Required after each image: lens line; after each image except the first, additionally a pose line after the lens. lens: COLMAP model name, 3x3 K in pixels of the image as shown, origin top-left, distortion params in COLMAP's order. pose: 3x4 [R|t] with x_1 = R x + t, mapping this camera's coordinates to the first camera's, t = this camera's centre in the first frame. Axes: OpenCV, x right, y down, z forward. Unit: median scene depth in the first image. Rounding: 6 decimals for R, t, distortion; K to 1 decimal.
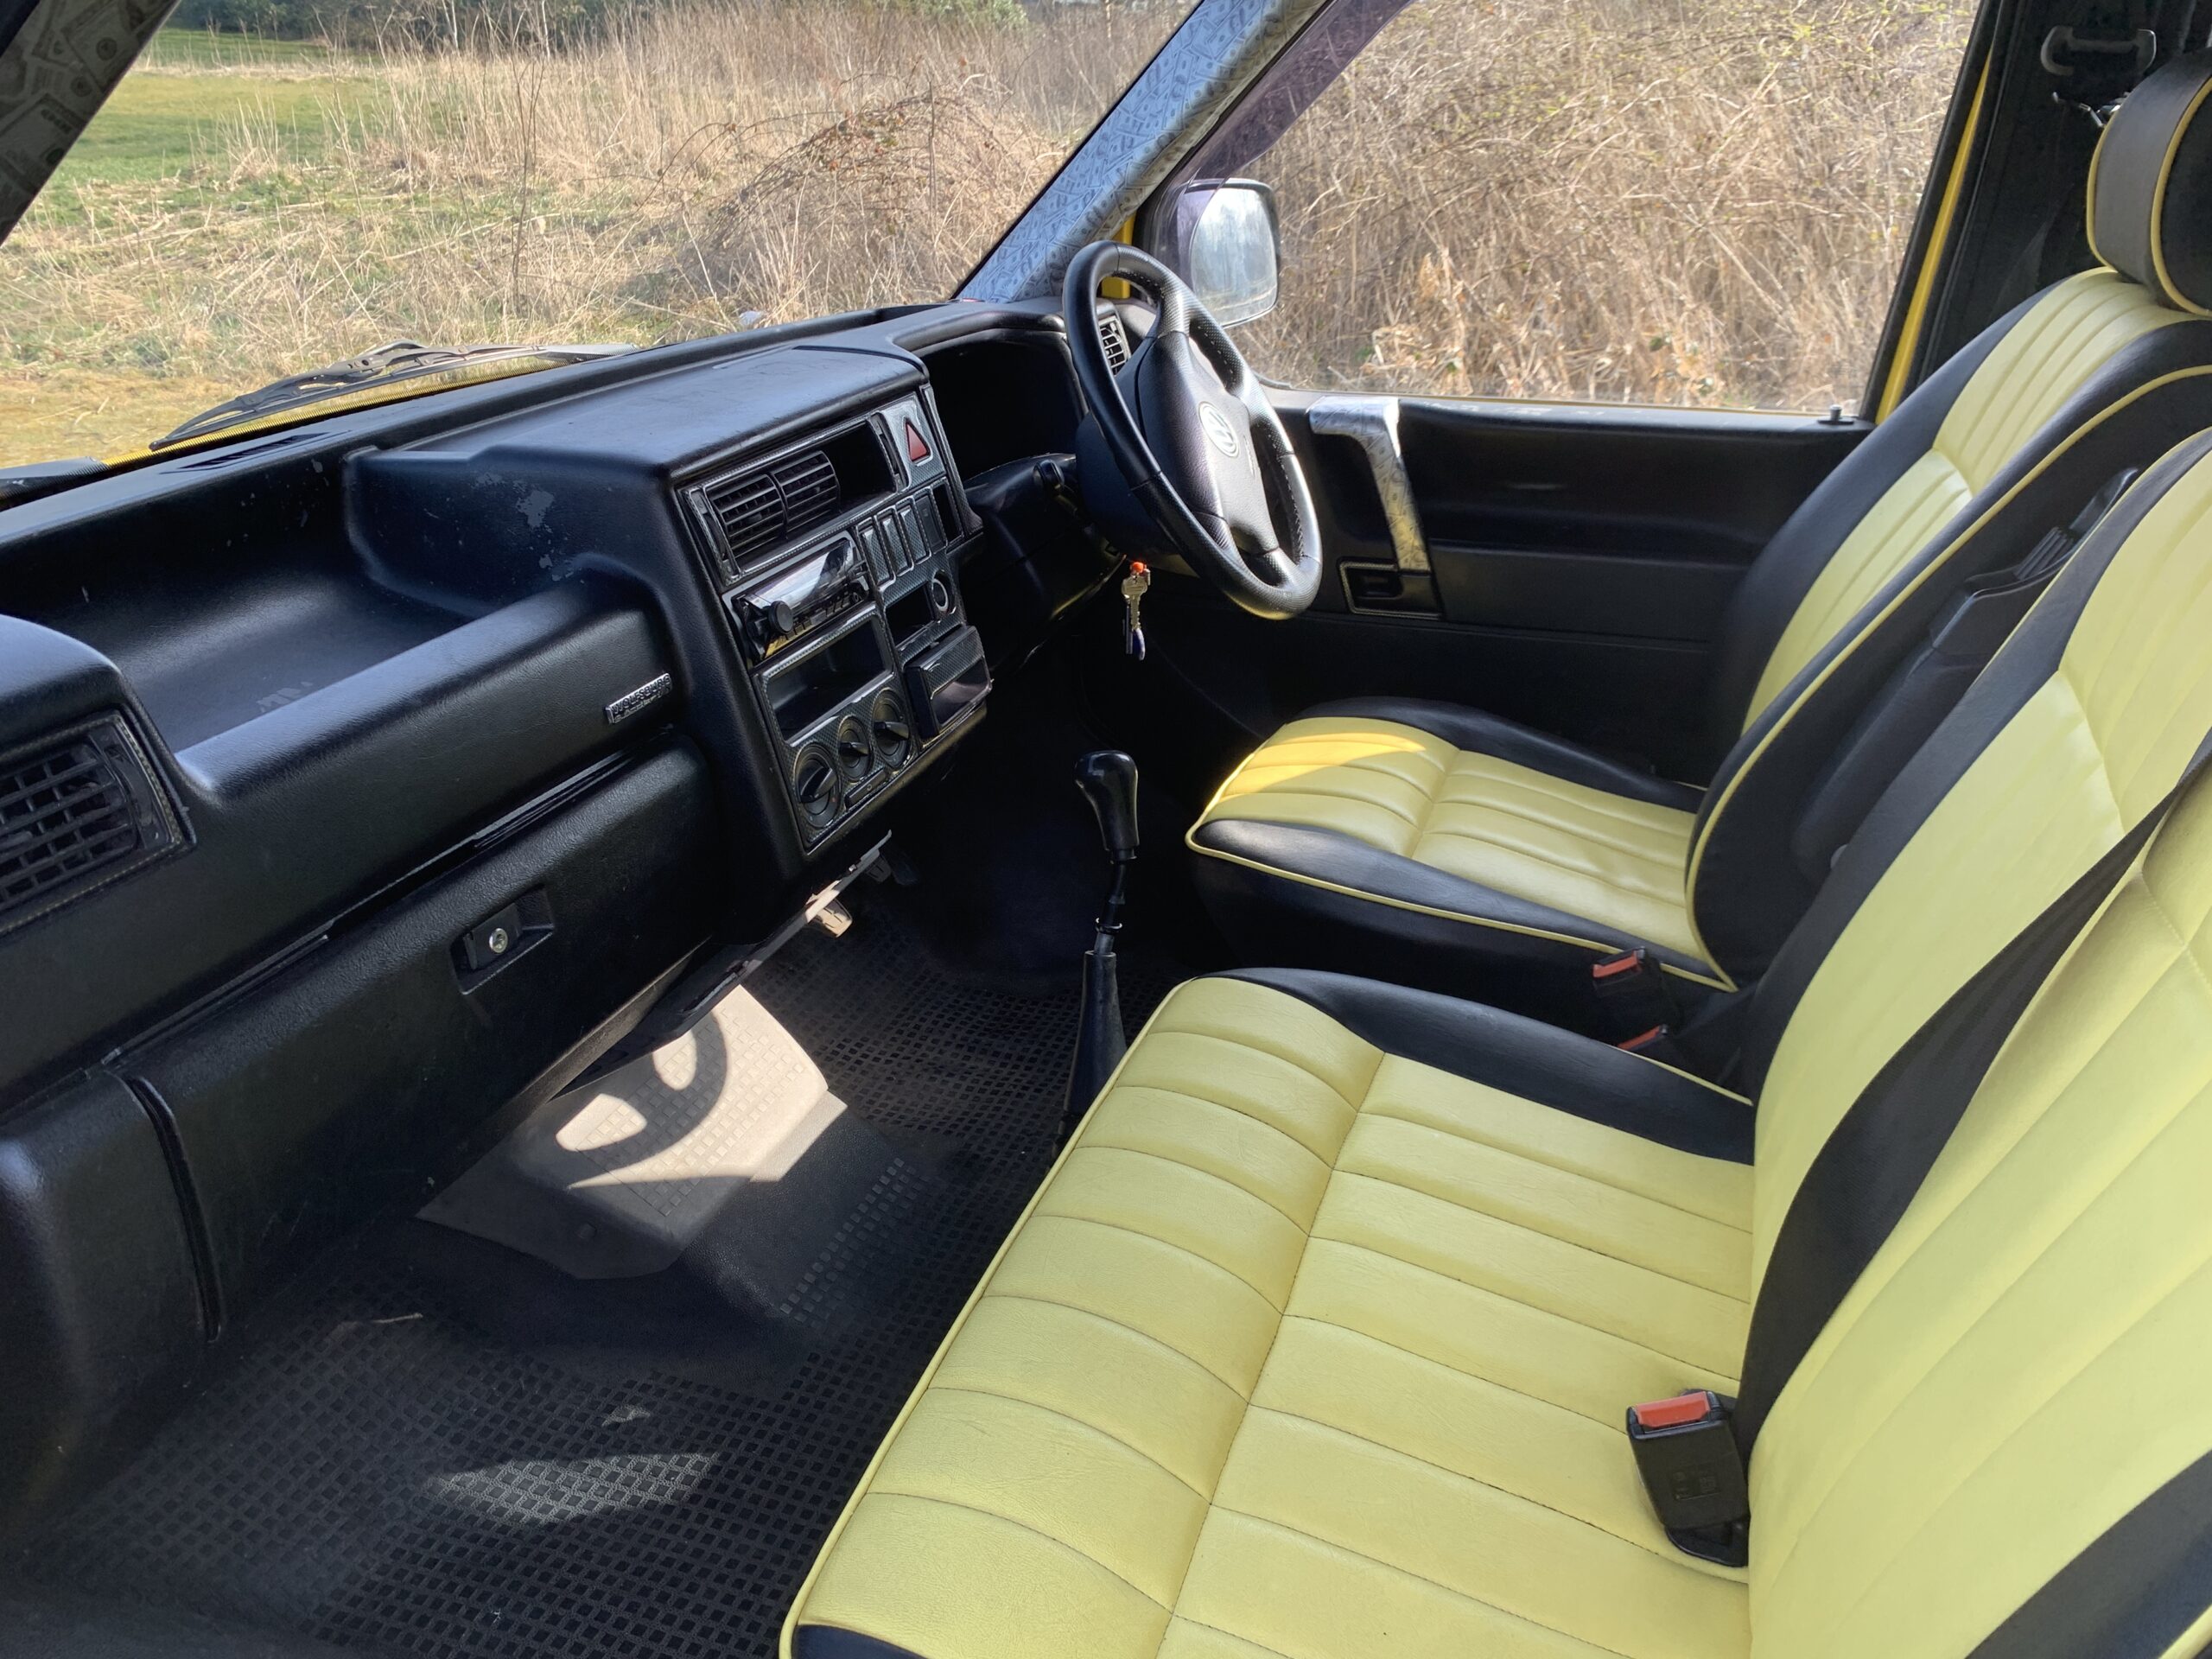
lens RADIAL K [[1700.7, 0, 1119.2], [0, 1700.7, 834.3], [0, 0, 1]] dist [0.013603, -0.015514]
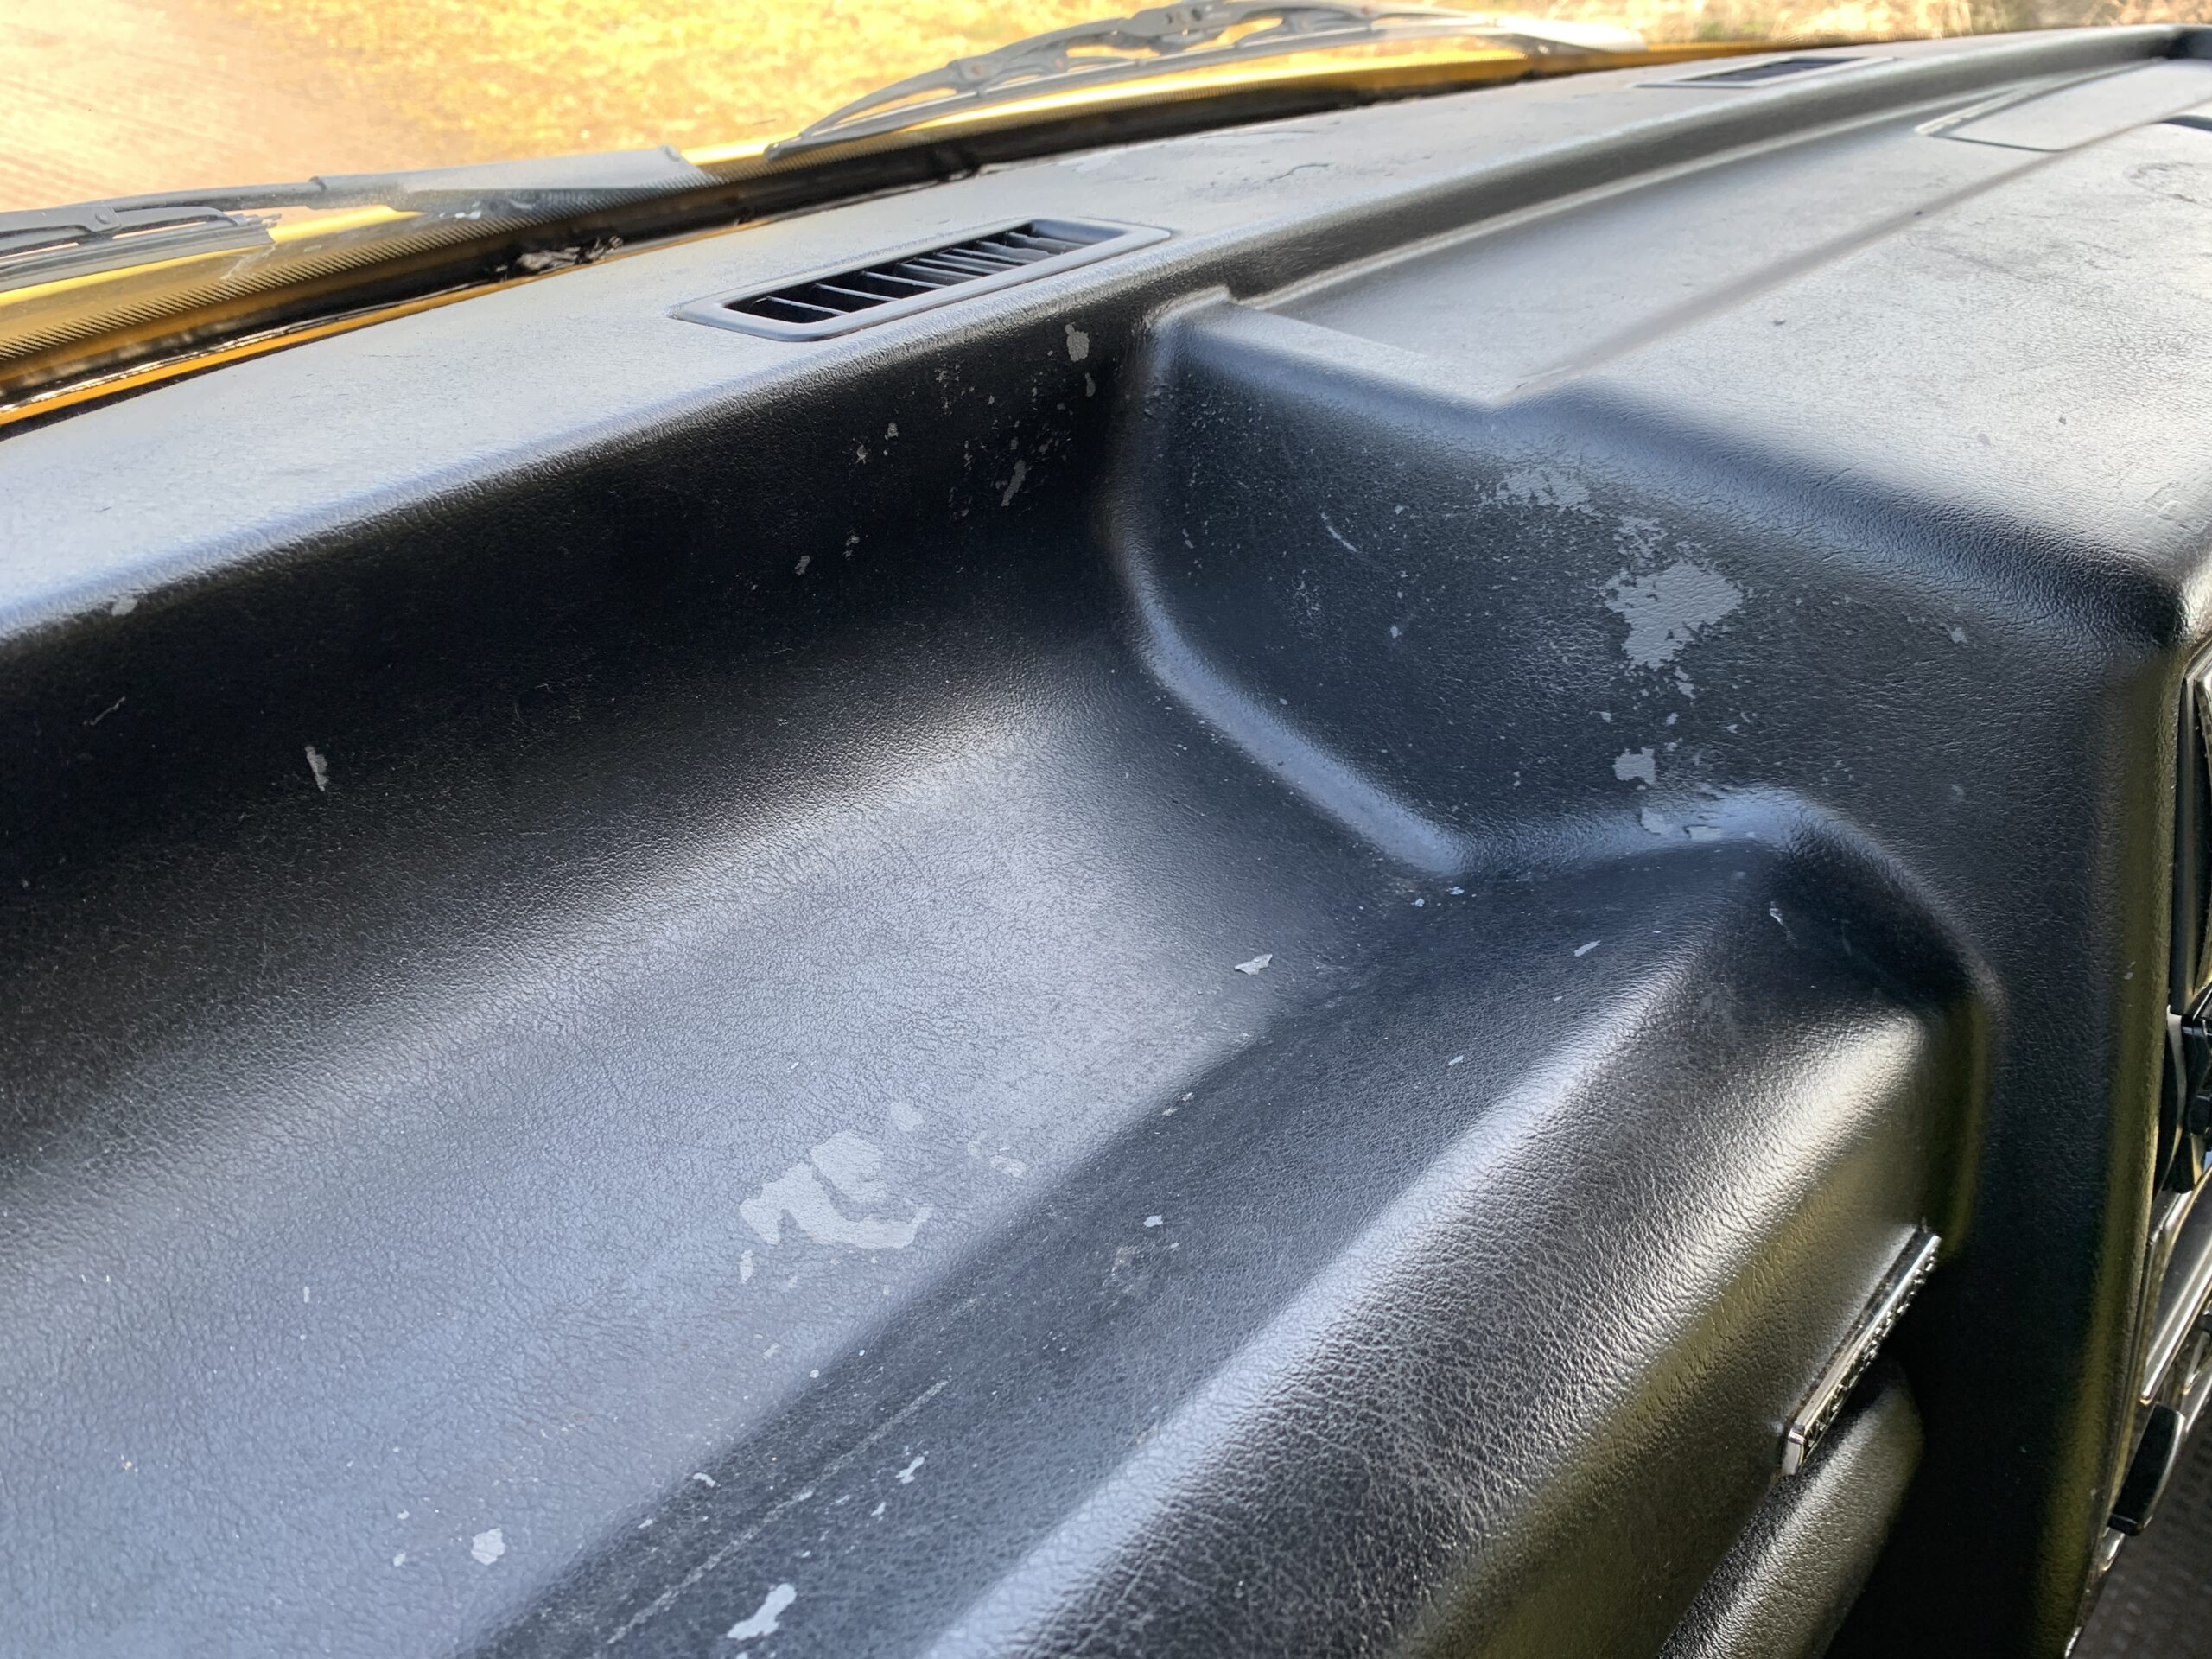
lens RADIAL K [[1700.7, 0, 1108.5], [0, 1700.7, 834.4], [0, 0, 1]] dist [0.013603, -0.015514]
pose [[0.910101, 0.277271, -0.307958, -0.256066], [-0.217980, 0.952365, 0.213273, -0.154060], [0.352423, -0.126972, 0.927187, 0.518143]]
